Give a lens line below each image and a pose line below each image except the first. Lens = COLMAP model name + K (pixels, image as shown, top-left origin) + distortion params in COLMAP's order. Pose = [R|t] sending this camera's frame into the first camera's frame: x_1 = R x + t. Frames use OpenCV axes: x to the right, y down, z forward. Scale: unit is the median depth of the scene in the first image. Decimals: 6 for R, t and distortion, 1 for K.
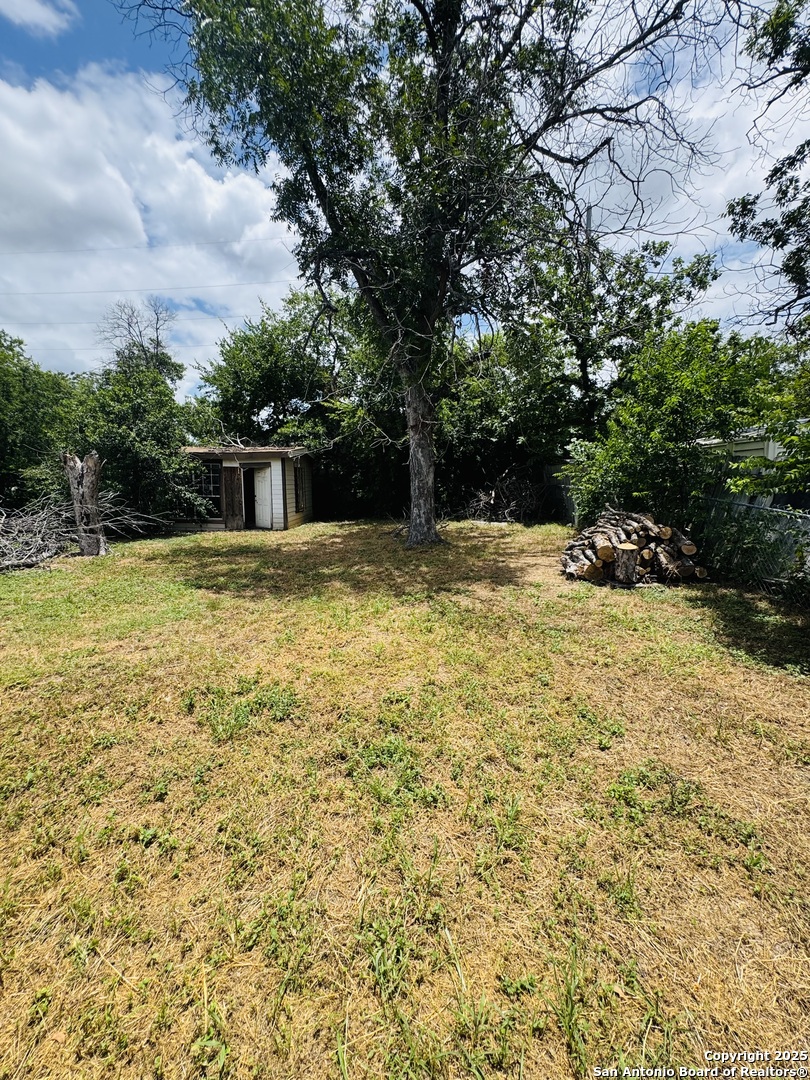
lens RADIAL K [[435.4, 0, 405.3], [0, 435.4, 539.7], [0, 0, 1]] dist [-0.004348, 0.000429]
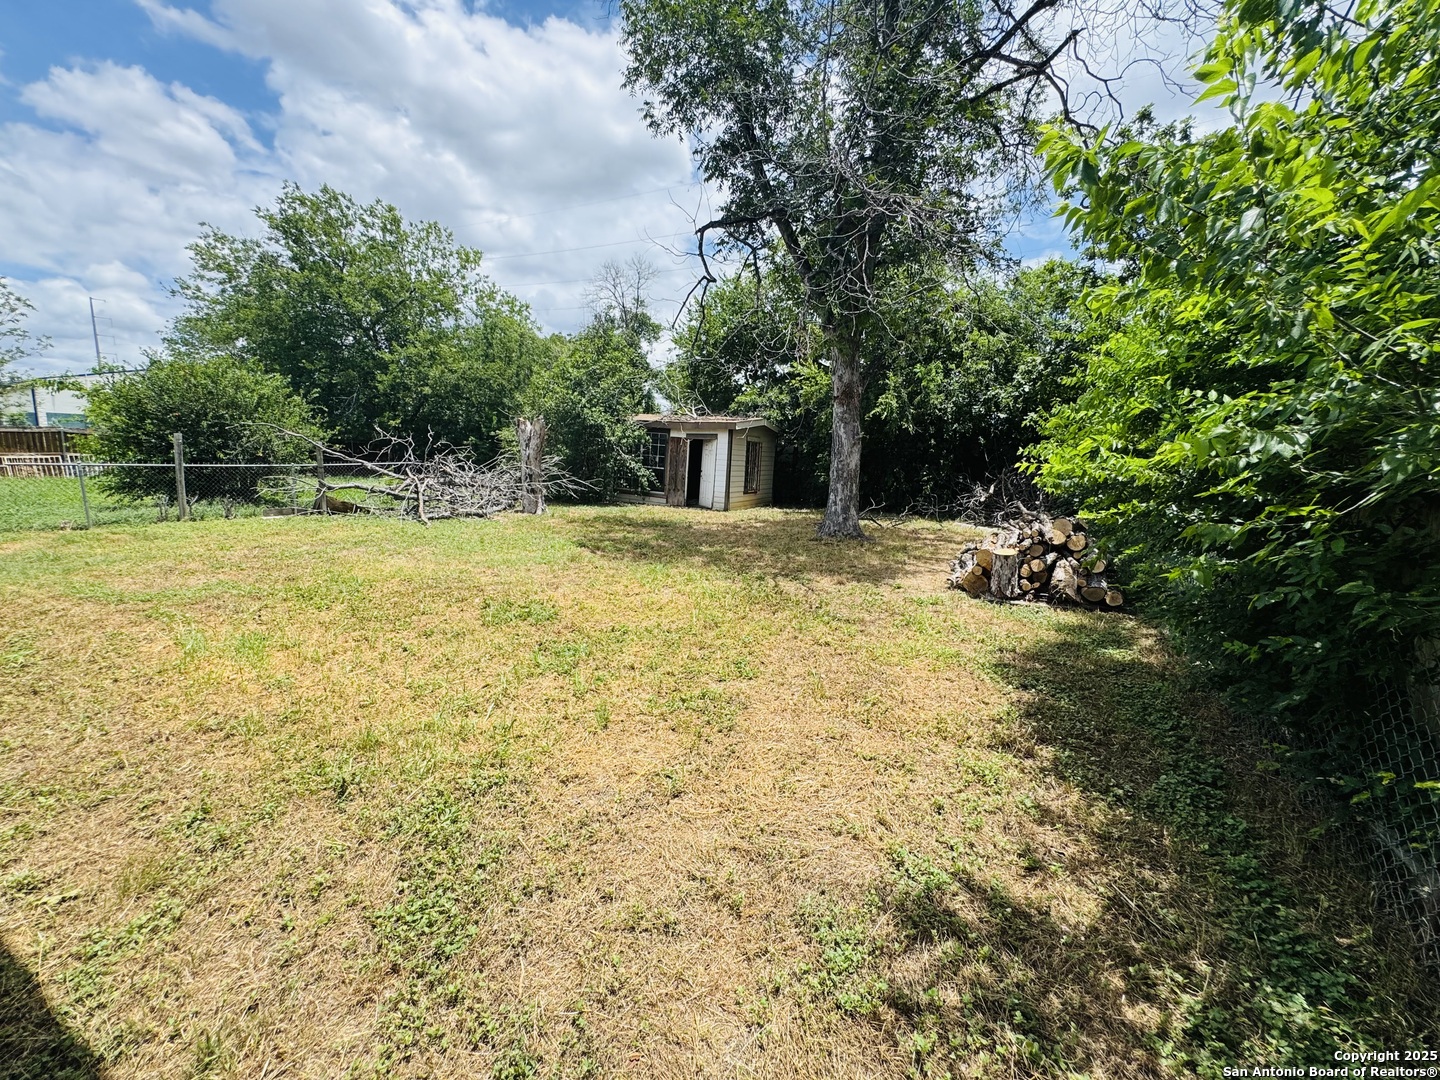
lens RADIAL K [[580.5, 0, 720.9], [0, 580.5, 539.5], [0, 0, 1]] dist [-0.004348, 0.000429]
pose [[0.910890, 0.112033, -0.397151, 0.310667], [-0.114255, 0.993286, 0.018147, 0.022854], [0.396517, 0.028846, 0.917574, -0.131915]]
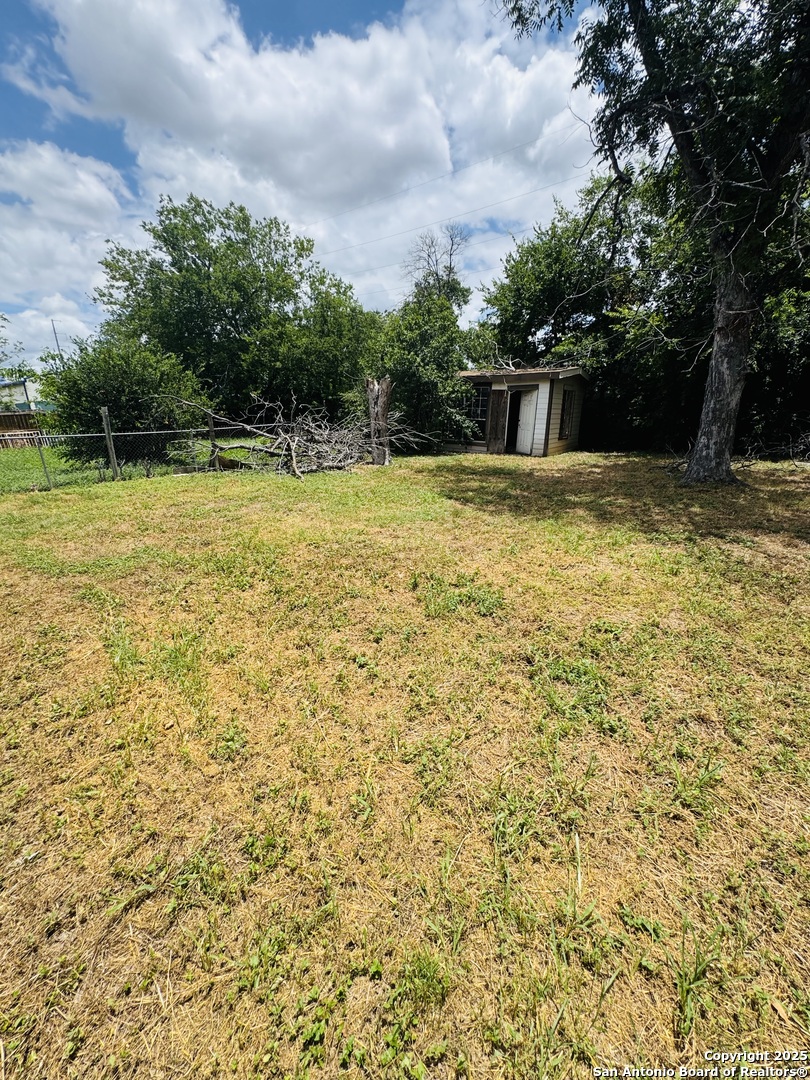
lens RADIAL K [[435.4, 0, 403.8], [0, 435.4, 540.6], [0, 0, 1]] dist [-0.004348, 0.000429]
pose [[0.825395, 0.171647, -0.537829, 0.033624], [-0.086228, 0.979811, 0.180374, 0.020590], [0.557931, -0.102504, 0.823532, 0.009870]]
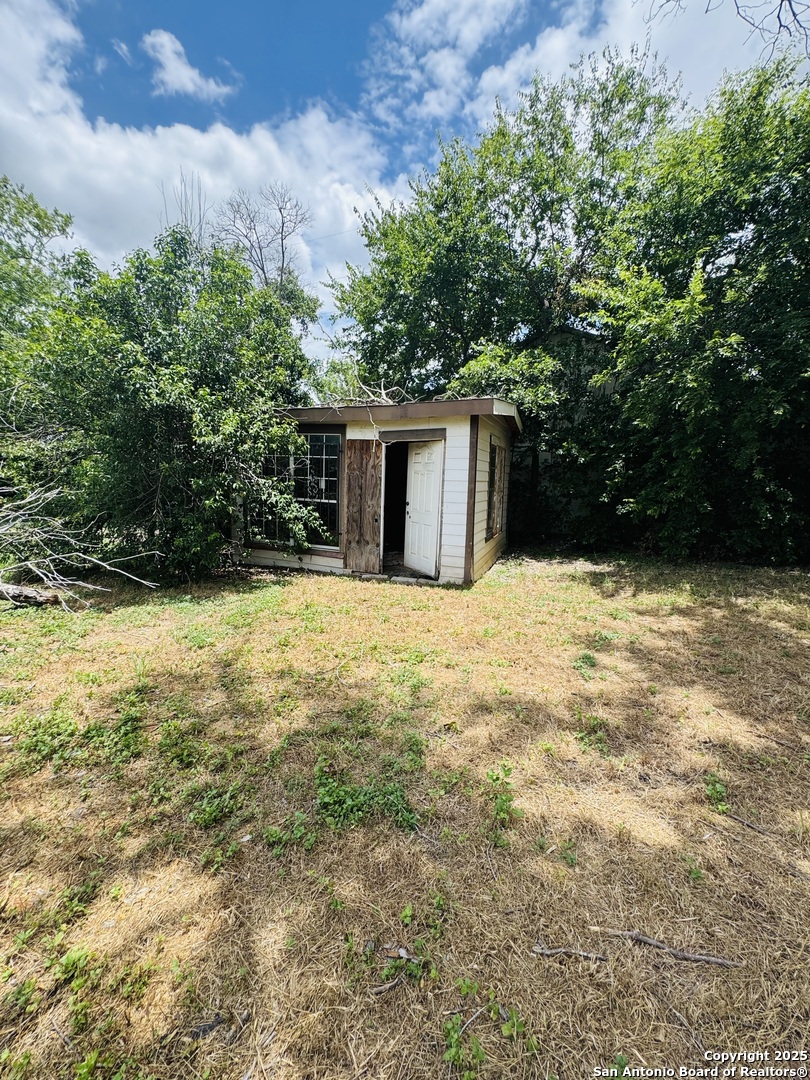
lens RADIAL K [[435.4, 0, 406.1], [0, 435.4, 535.7], [0, 0, 1]] dist [-0.004348, 0.000429]
pose [[0.943819, 0.063290, -0.324347, -0.320526], [-0.067078, 0.997748, -0.000500, -0.109889], [0.323585, 0.022228, 0.945938, 0.932708]]
